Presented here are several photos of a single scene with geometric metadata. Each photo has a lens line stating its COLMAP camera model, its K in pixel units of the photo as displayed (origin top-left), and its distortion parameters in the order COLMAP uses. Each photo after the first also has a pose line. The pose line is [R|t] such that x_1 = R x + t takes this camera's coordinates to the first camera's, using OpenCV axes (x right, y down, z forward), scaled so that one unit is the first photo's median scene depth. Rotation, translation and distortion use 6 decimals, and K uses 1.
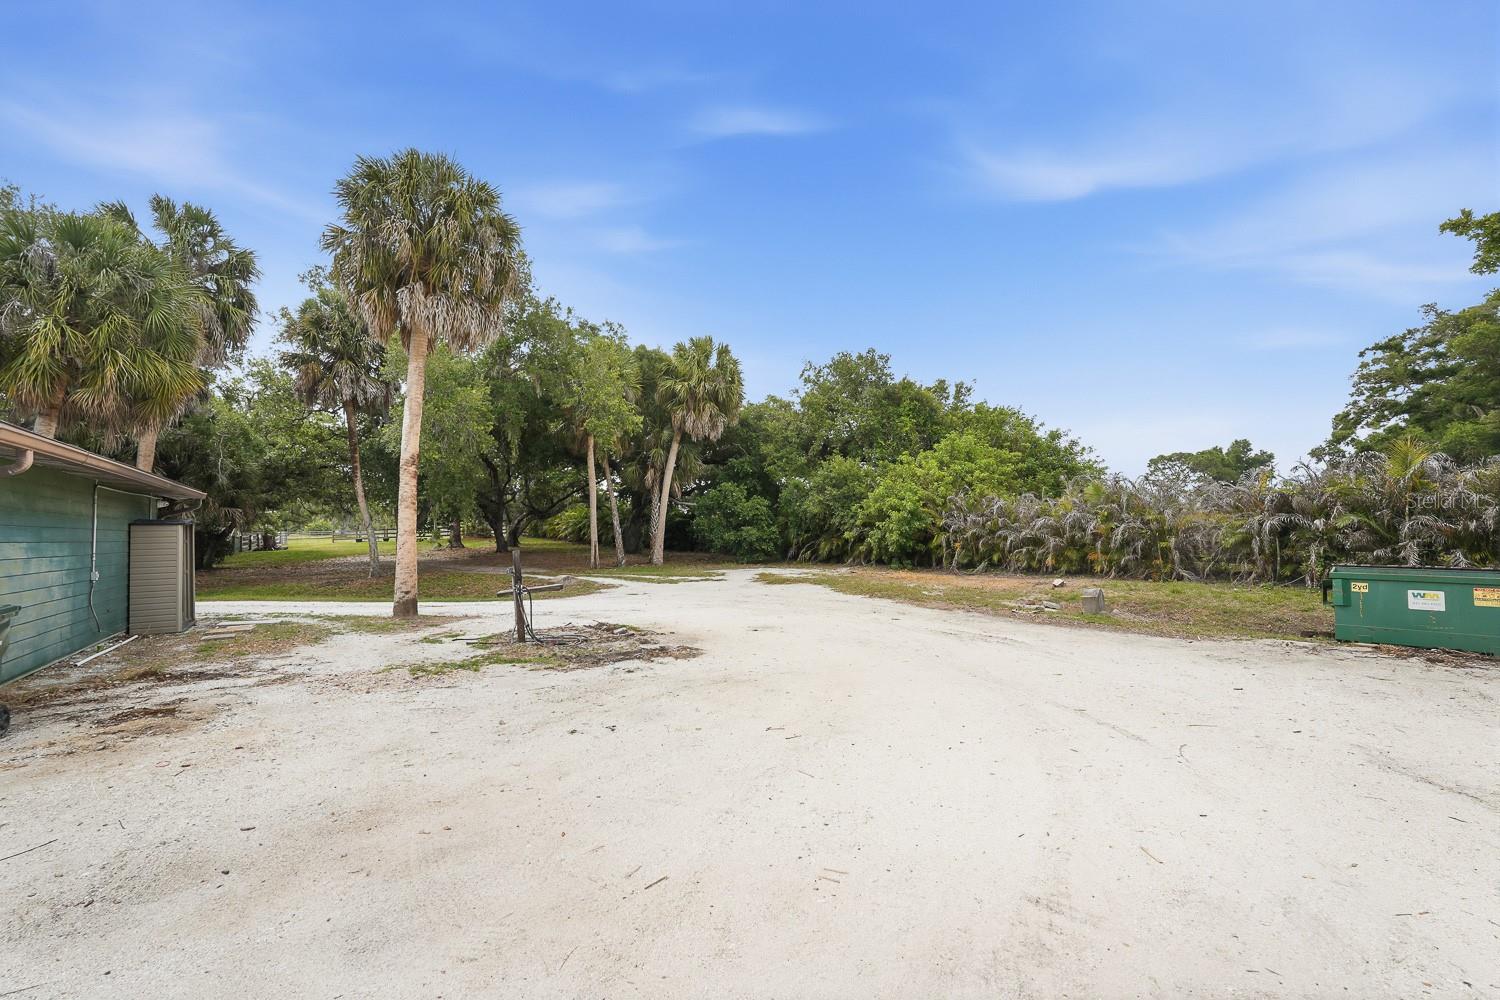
lens RADIAL K [[660.9, 0, 732.5], [0, 660.9, 501.7], [0, 0, 1]] dist [0.000692, 0.000857]
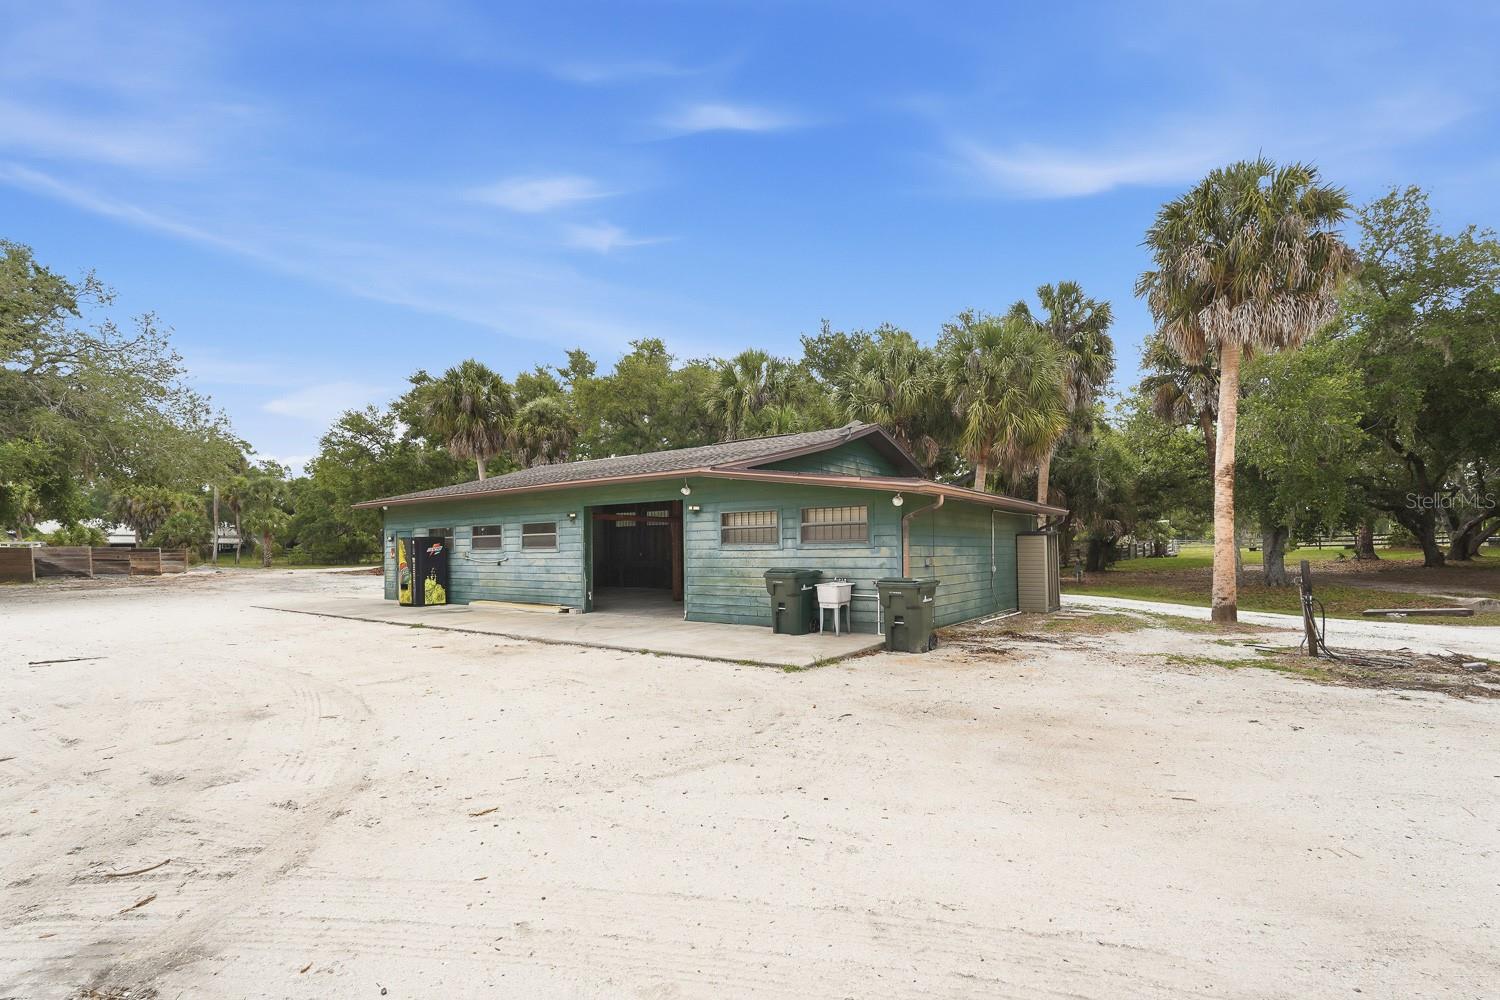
lens RADIAL K [[678.0, 0, 761.2], [0, 678.0, 528.1], [0, 0, 1]] dist [-0.002795, 0.000932]
pose [[0.388624, -0.014926, -0.921276, 0.203179], [0.040897, 0.999163, 0.001064, -0.004345], [0.920488, -0.038091, 0.388909, -0.077443]]
